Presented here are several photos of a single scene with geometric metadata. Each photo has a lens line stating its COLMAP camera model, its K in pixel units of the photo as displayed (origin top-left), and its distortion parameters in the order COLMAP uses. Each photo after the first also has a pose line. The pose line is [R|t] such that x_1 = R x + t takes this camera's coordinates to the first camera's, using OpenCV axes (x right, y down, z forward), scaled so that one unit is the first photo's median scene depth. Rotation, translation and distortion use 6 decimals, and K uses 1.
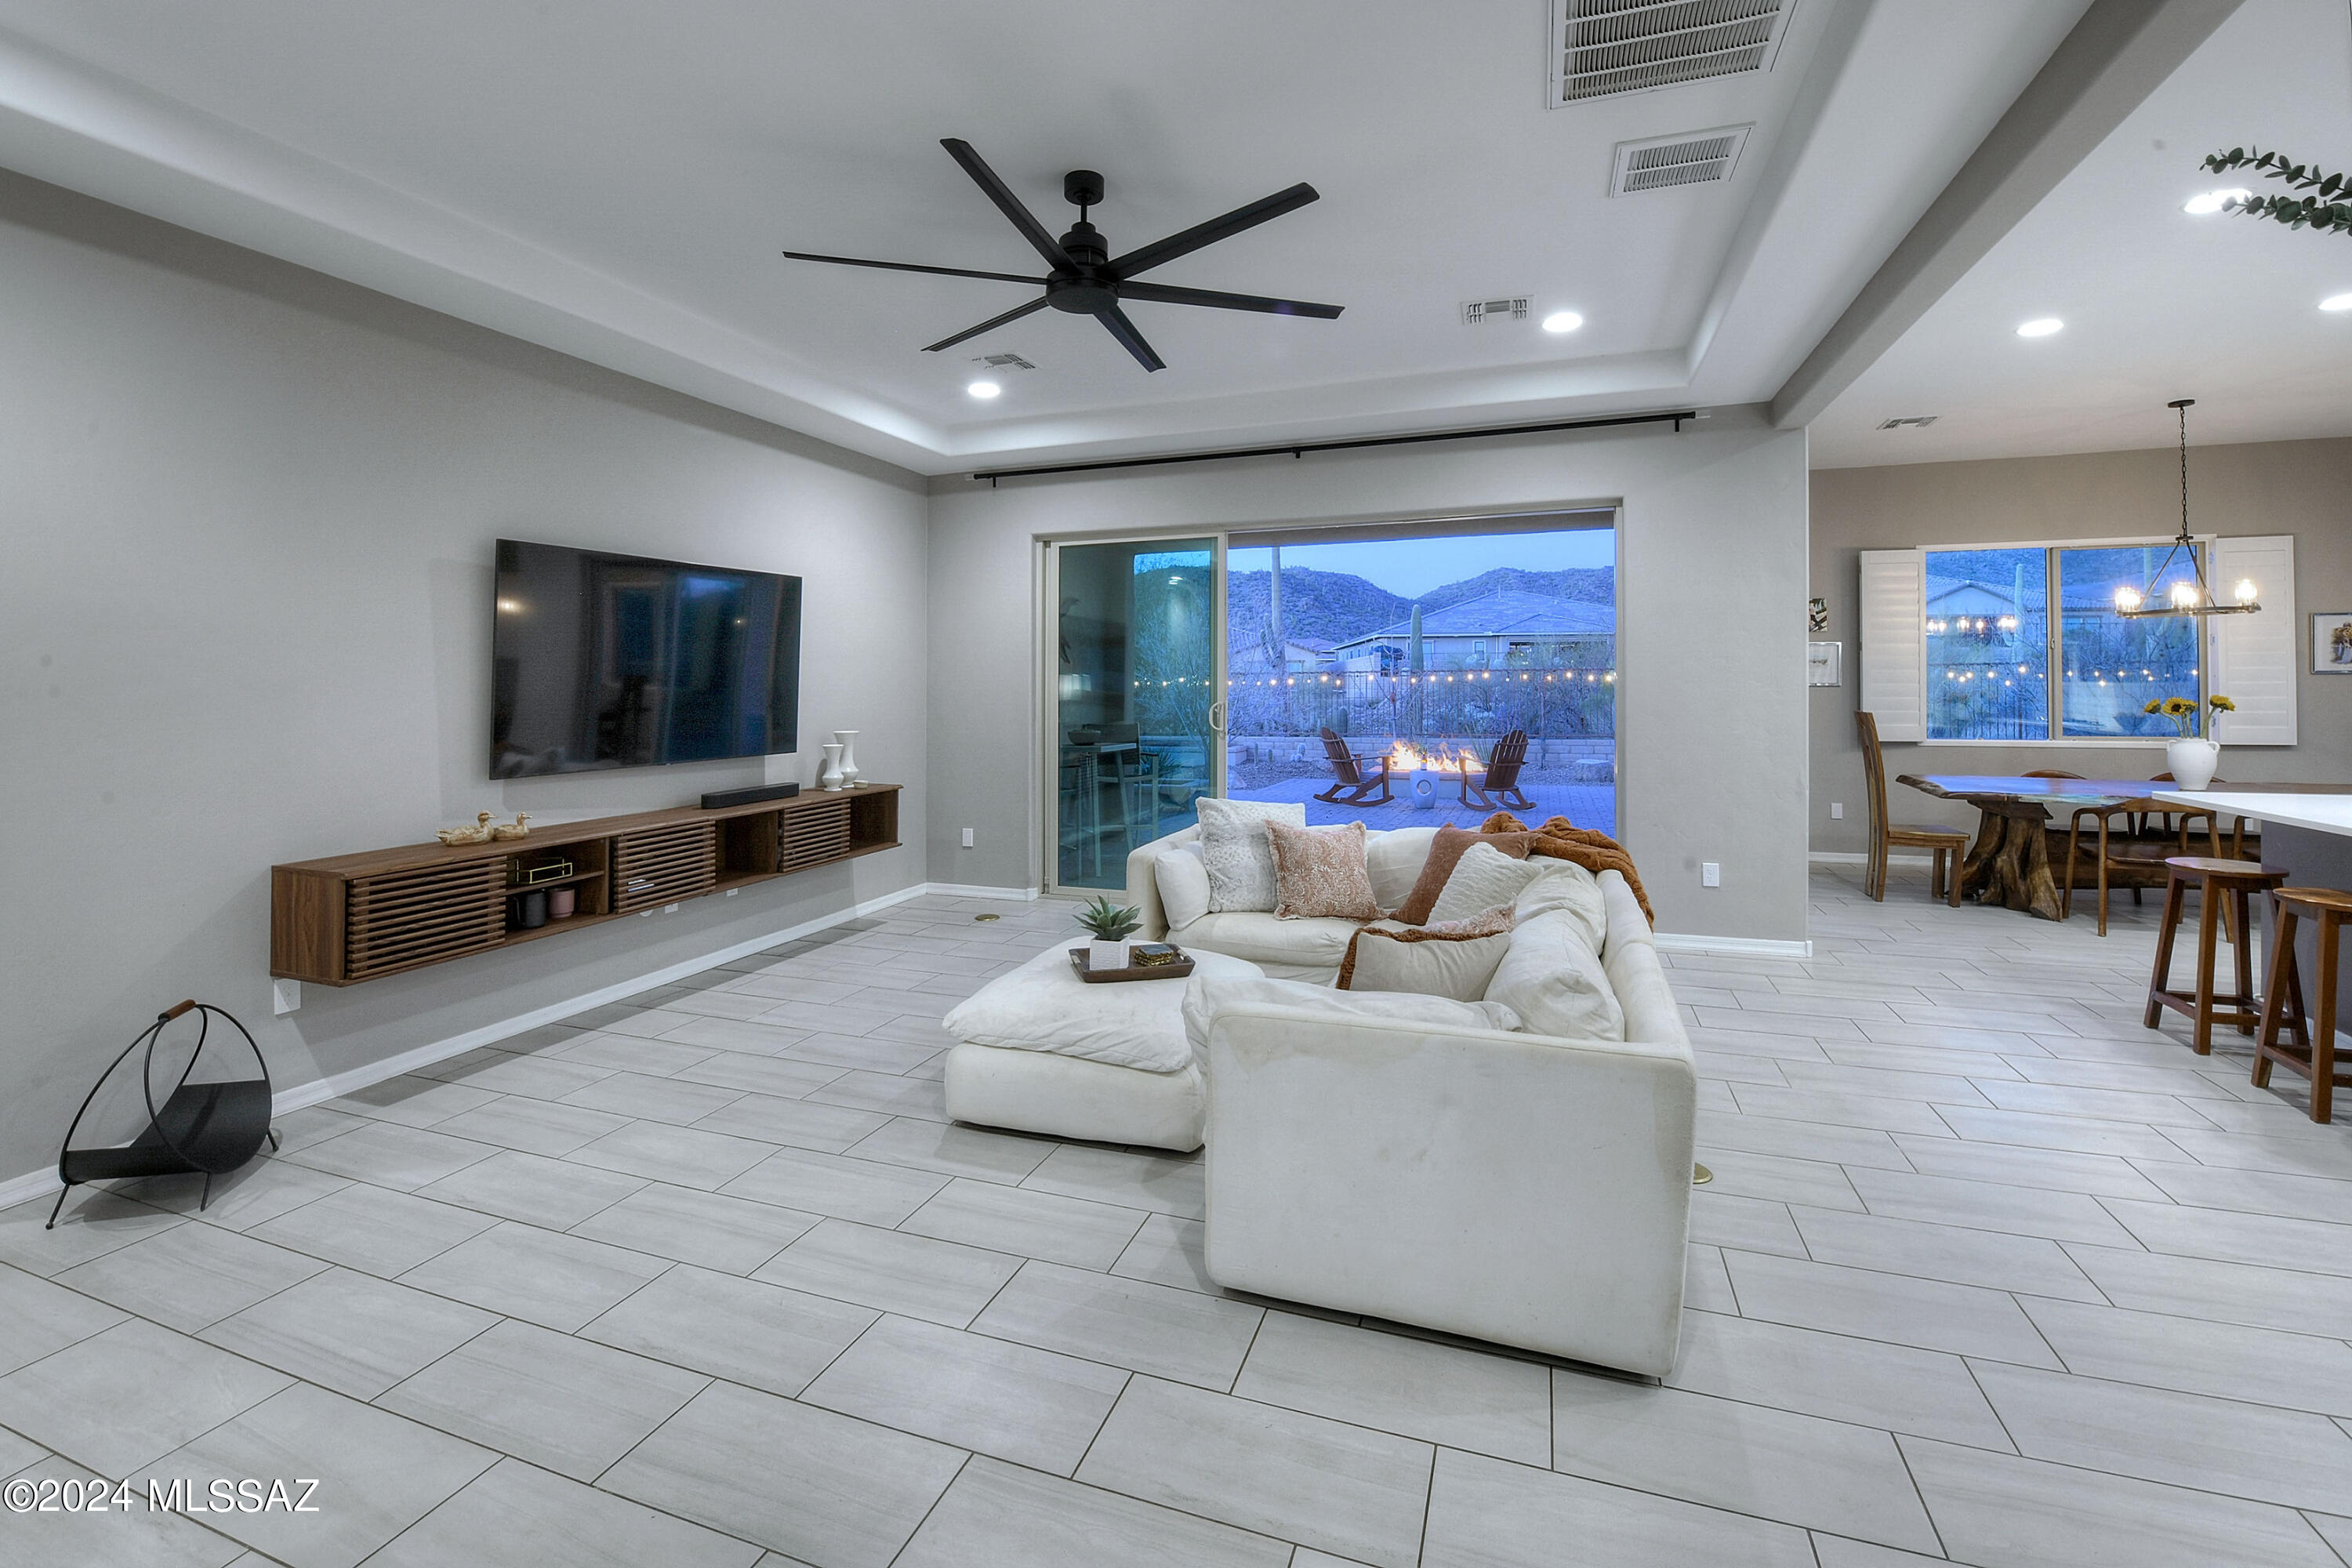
lens RADIAL K [[1037.3, 0, 1143.7], [0, 1037.3, 678.0], [0, 0, 1]] dist [-0.036099, 0.000439]
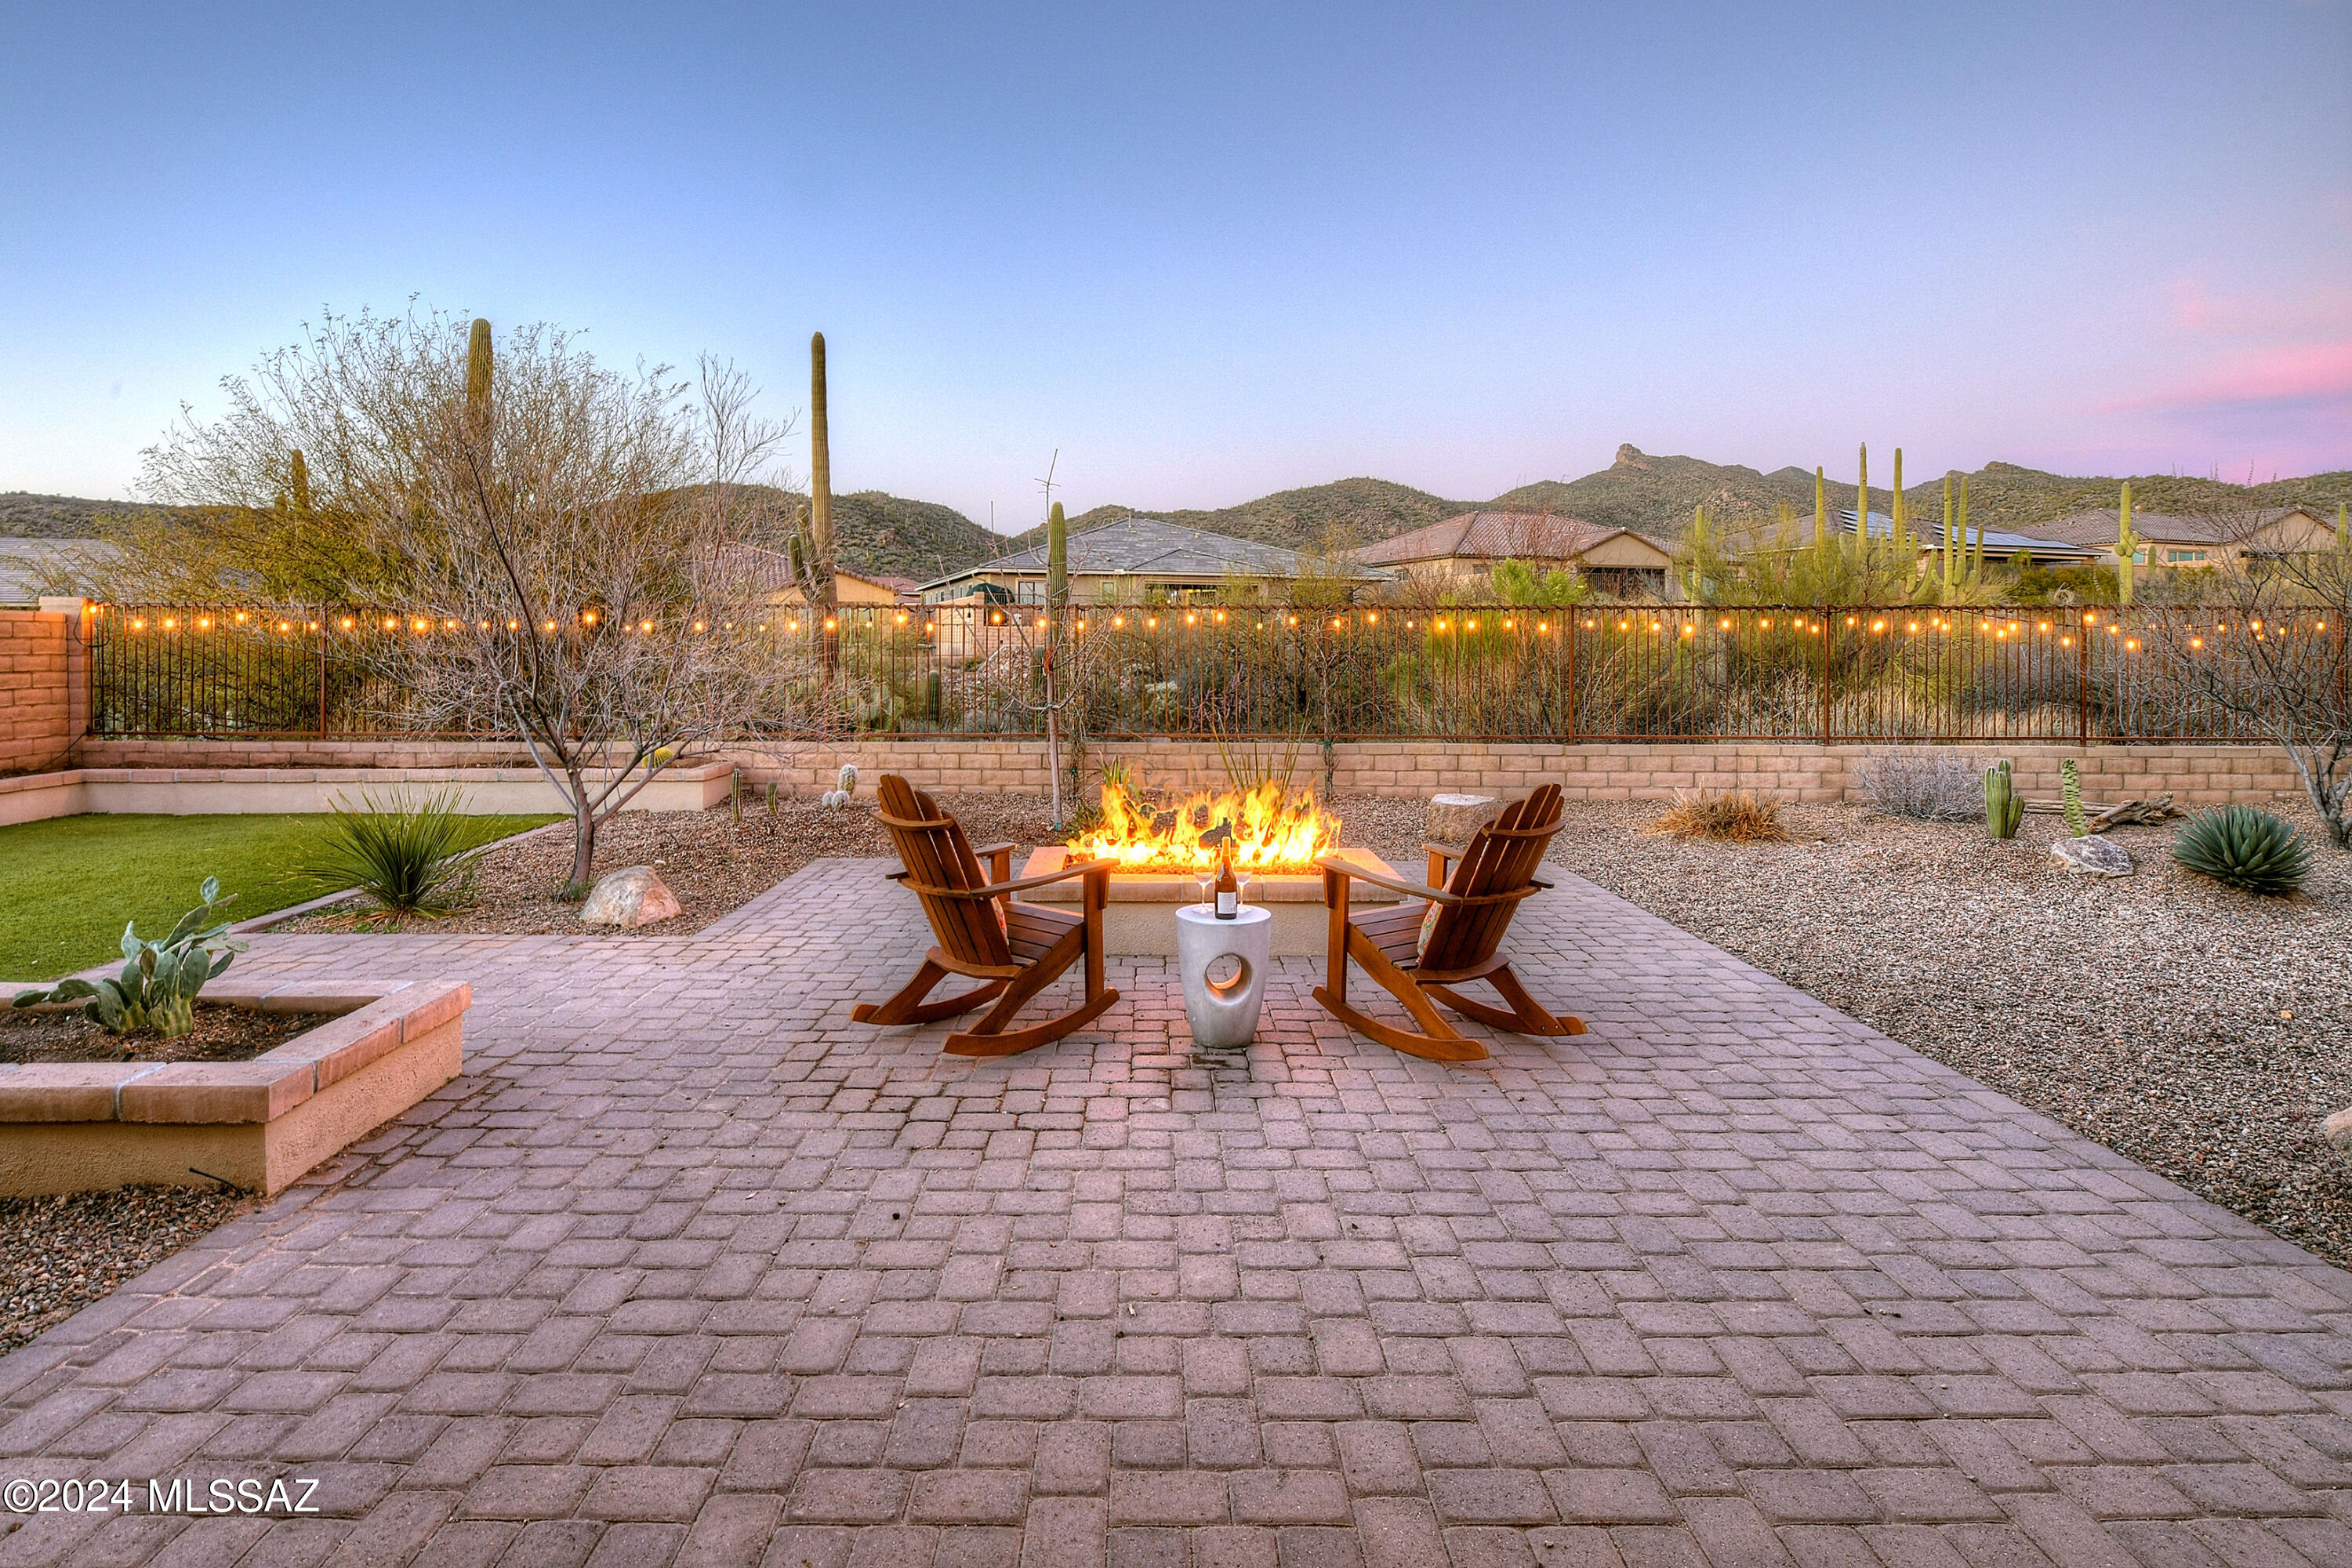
lens RADIAL K [[1210.8, 0, 1183.4], [0, 1210.8, 715.8], [0, 0, 1]] dist [-0.002921, -0.000710]
pose [[0.922666, -0.018111, 0.385174, 0.232405], [-0.009771, 0.997478, 0.070306, 0.008879], [-0.385476, -0.068632, 0.920162, 1.274163]]
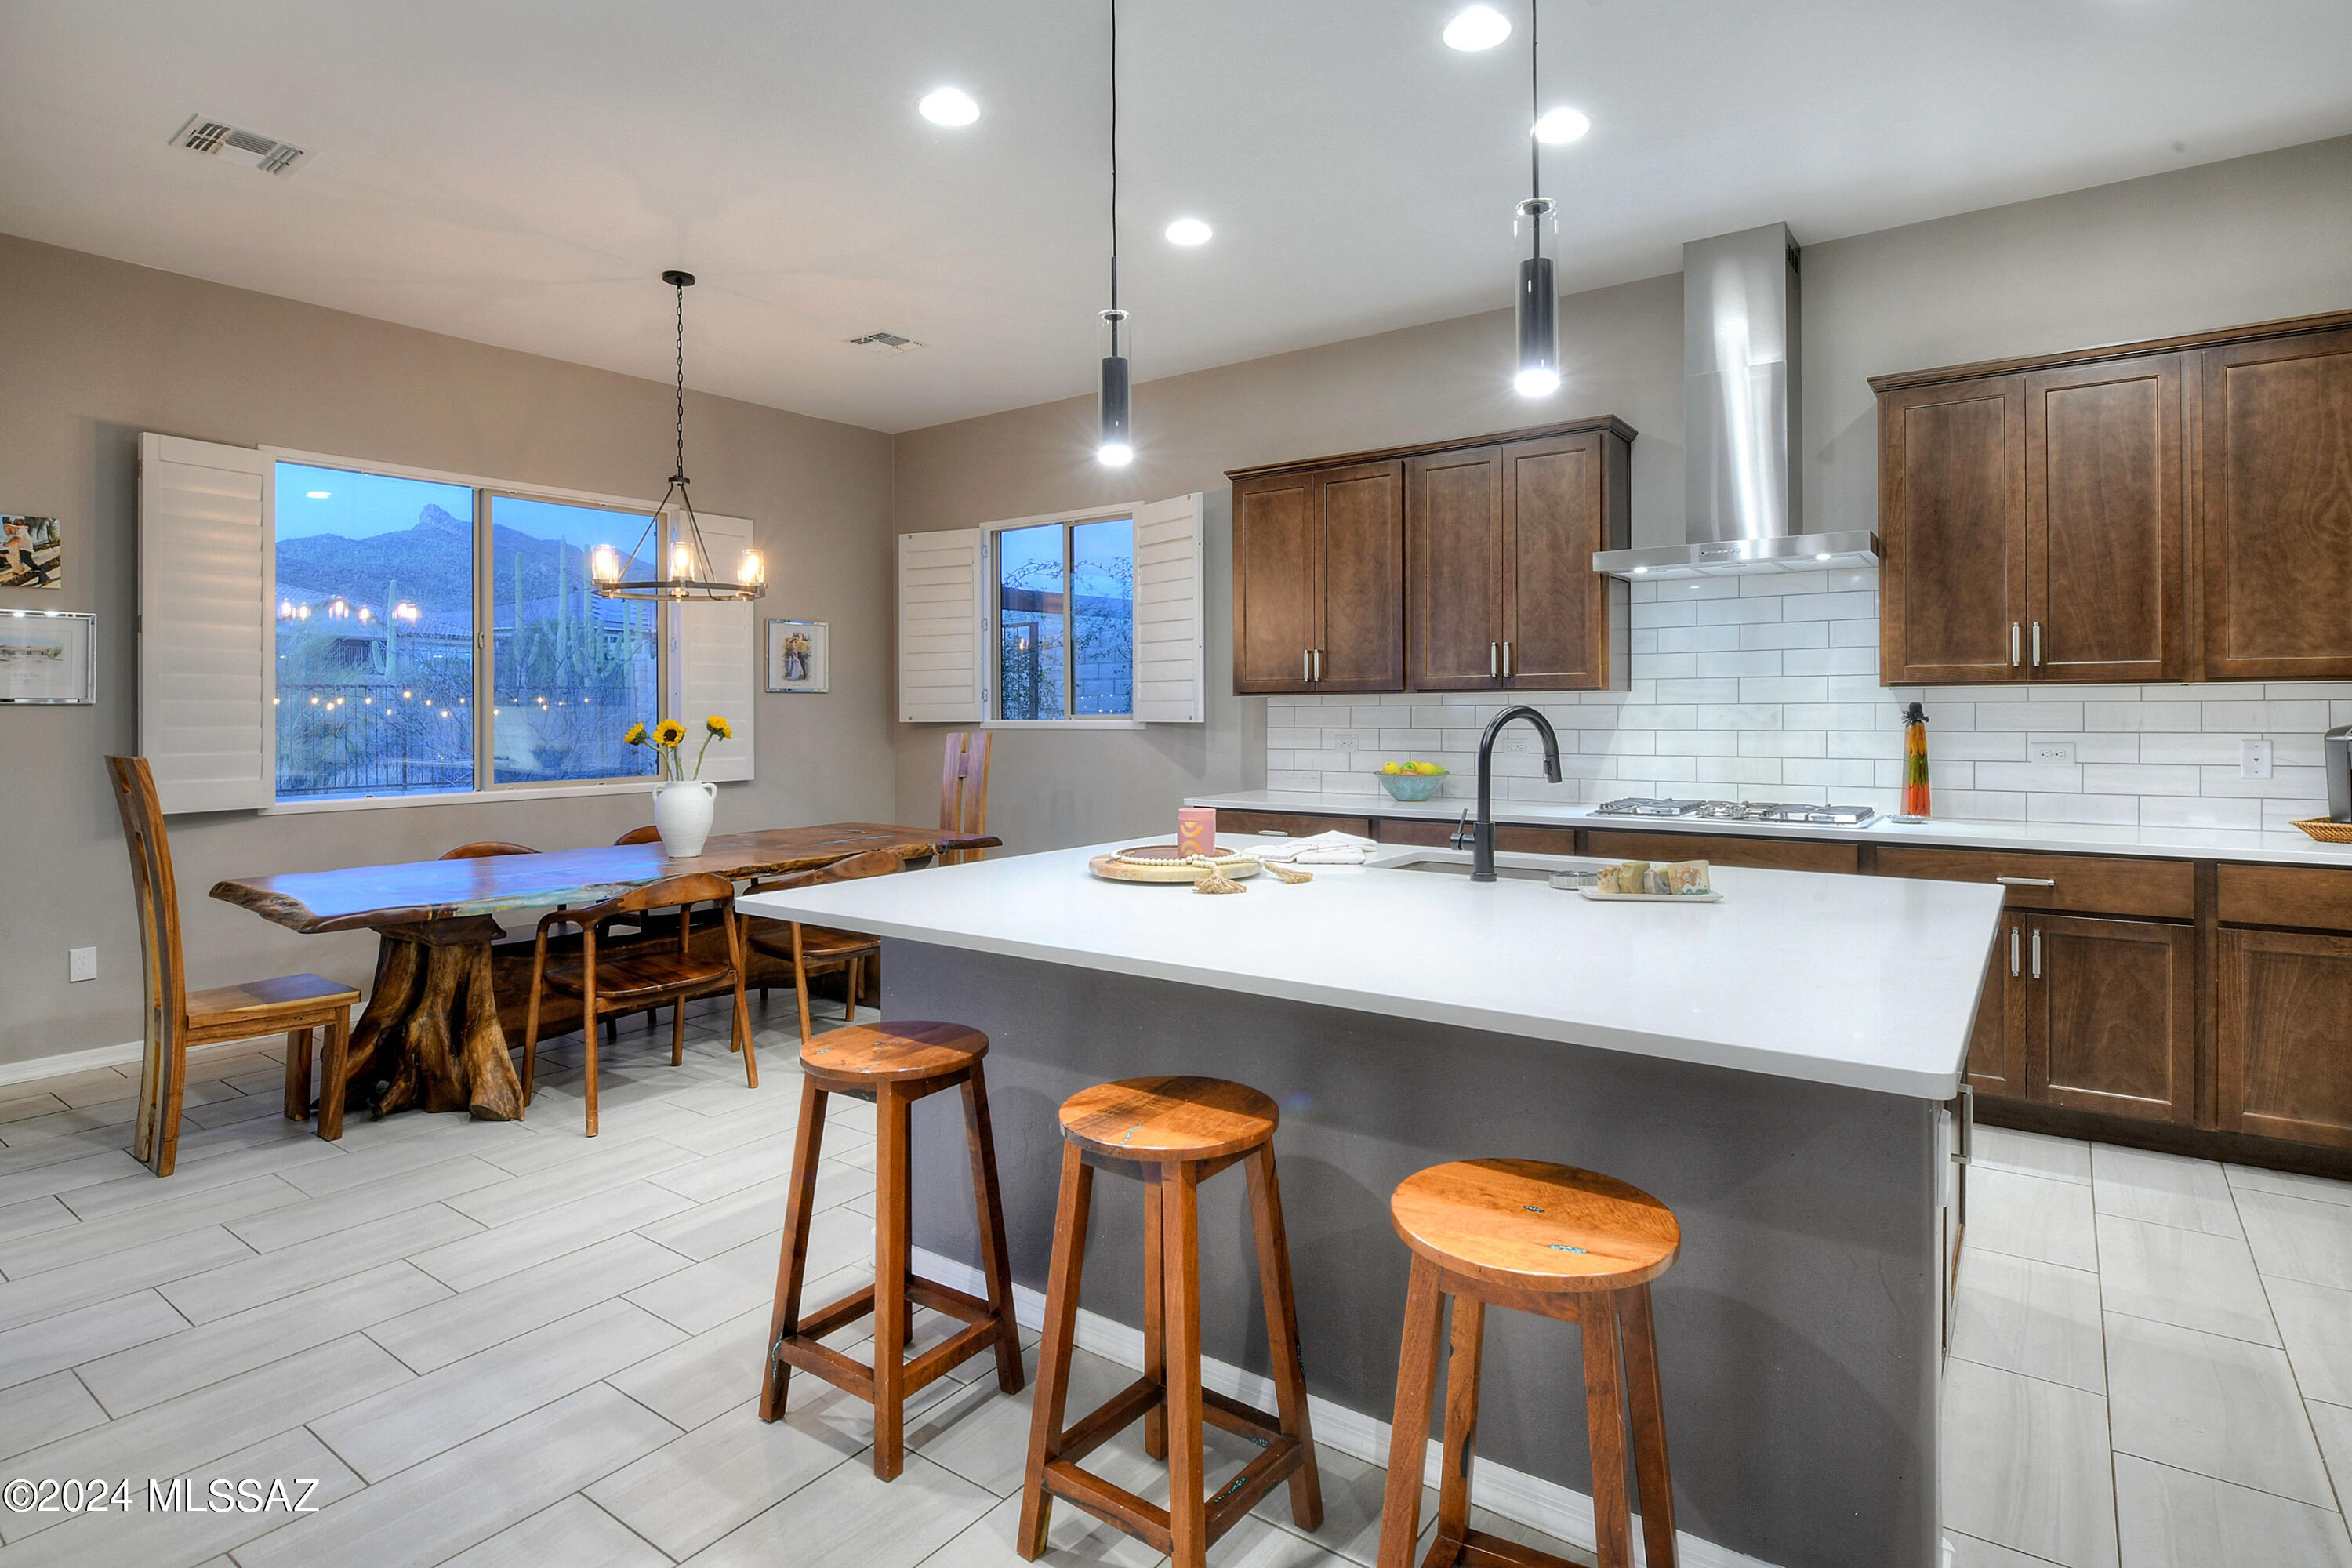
lens RADIAL K [[1210.8, 0, 1183.4], [0, 1210.8, 715.8], [0, 0, 1]] dist [-0.002921, -0.000710]
pose [[0.270383, 0.000702, 0.962753, 0.316178], [-0.002638, 0.999997, 0.000012, 0.014617], [-0.962749, -0.002543, 0.270384, 0.402353]]
